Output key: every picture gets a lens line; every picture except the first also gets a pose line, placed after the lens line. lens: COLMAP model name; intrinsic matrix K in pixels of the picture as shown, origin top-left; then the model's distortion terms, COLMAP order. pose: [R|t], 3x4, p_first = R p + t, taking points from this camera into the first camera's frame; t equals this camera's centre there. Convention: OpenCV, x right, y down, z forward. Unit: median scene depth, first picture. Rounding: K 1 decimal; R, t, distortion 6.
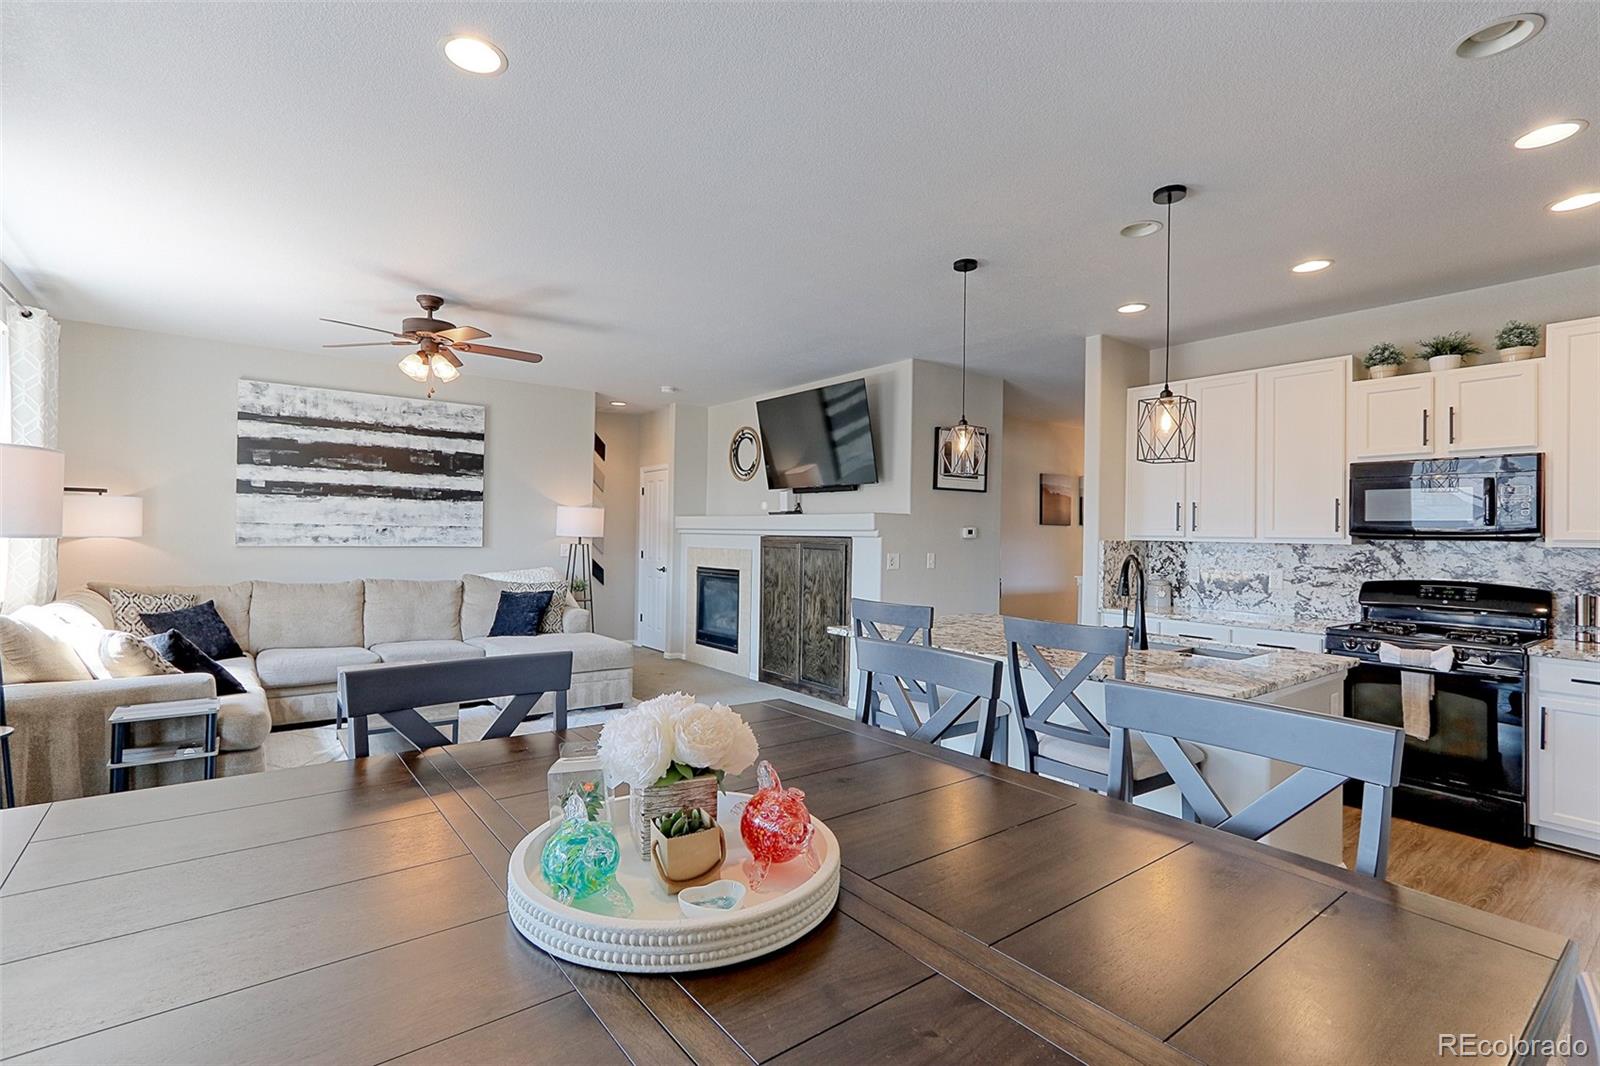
lens RADIAL K [[740.3, 0, 792.6], [0, 740.3, 529.5], [0, 0, 1]] dist [0.002325, 0.001114]
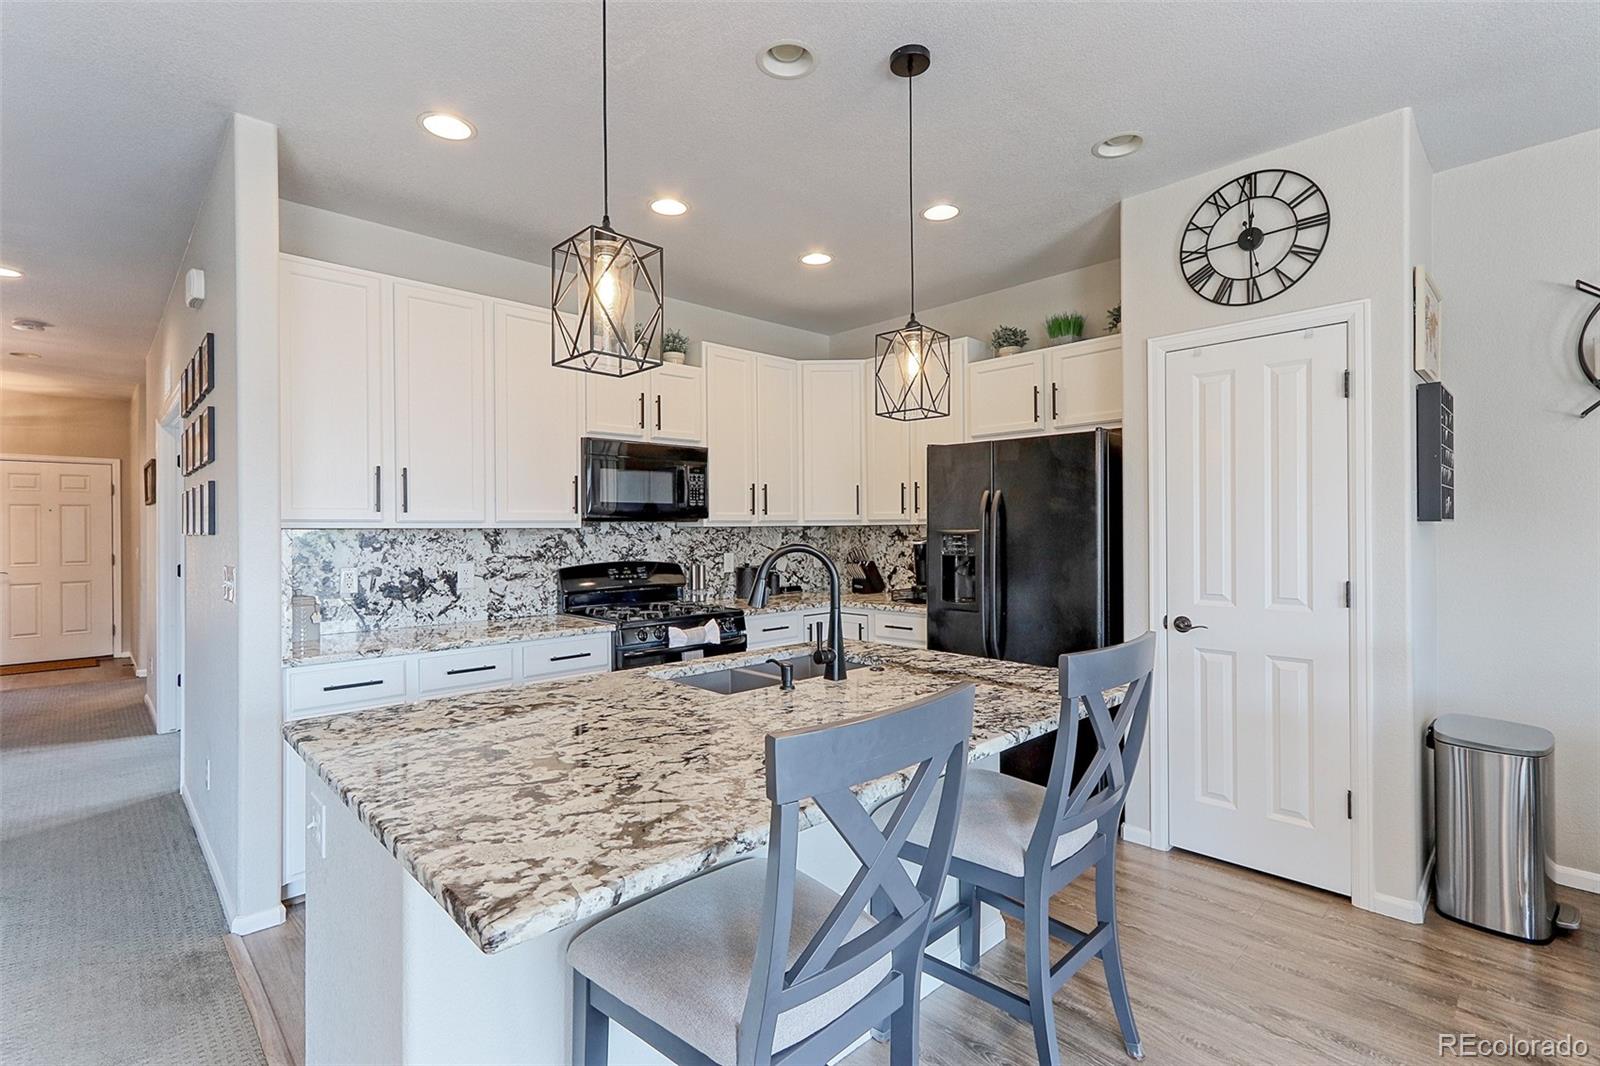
lens RADIAL K [[735.2, 0, 793.8], [0, 735.2, 529.4], [0, 0, 1]] dist [-0.003420, 0.003112]
pose [[-0.110804, -0.014417, 0.993738, -0.118645], [0.000129, 0.999895, 0.014521, 0.006906], [-0.993842, 0.001737, -0.110791, 0.628446]]
